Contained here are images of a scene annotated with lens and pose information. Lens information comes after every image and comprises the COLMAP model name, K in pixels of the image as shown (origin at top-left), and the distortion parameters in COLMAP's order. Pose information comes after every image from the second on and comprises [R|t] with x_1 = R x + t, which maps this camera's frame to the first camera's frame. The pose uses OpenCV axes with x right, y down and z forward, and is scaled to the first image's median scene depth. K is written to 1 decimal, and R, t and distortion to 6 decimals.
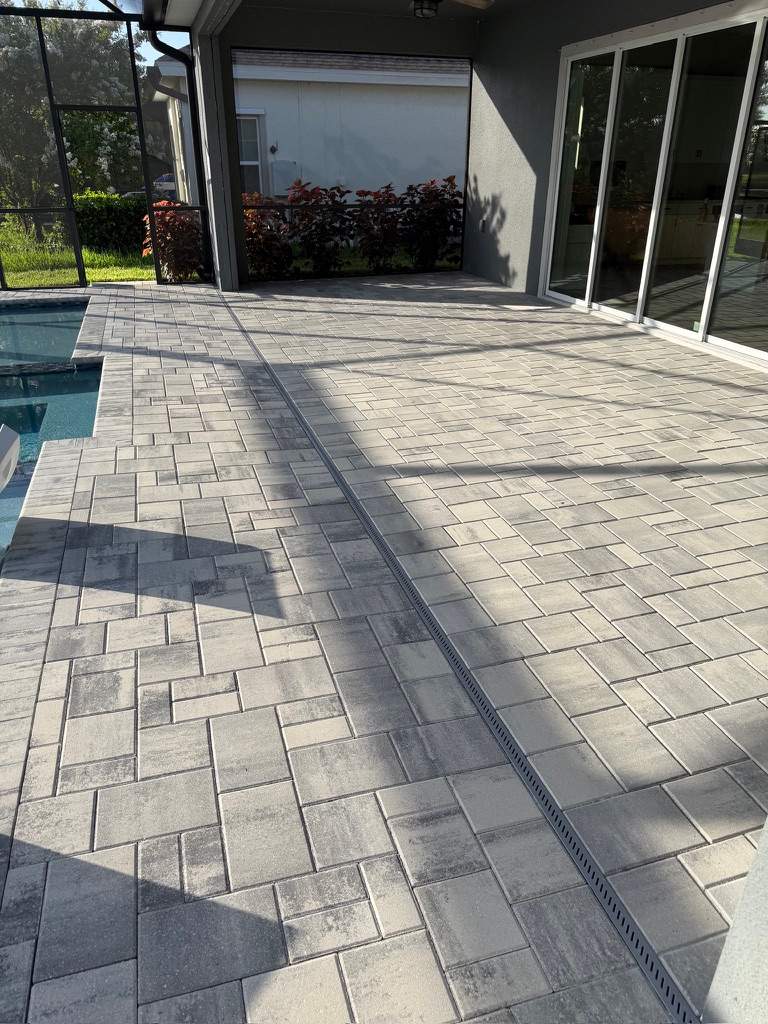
lens RADIAL K [[723.0, 0, 384.0], [0, 723.0, 512.0], [0, 0, 1]] dist [0.046174, -0.061111]
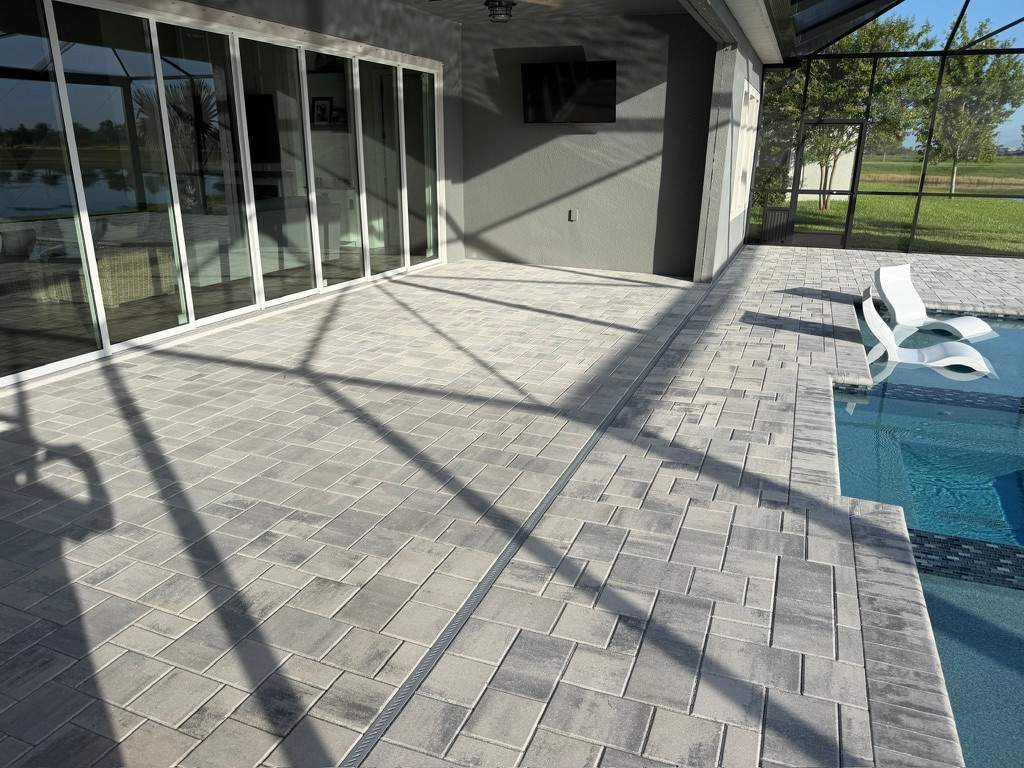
lens RADIAL K [[721.5, 0, 507.8], [0, 721.5, 383.2], [0, 0, 1]] dist [0.041460, -0.049110]
pose [[-0.775483, -0.203208, 0.597773, -0.645452], [0.262676, 0.757118, 0.598142, -0.874476], [-0.574132, 0.620870, -0.533754, 1.789525]]
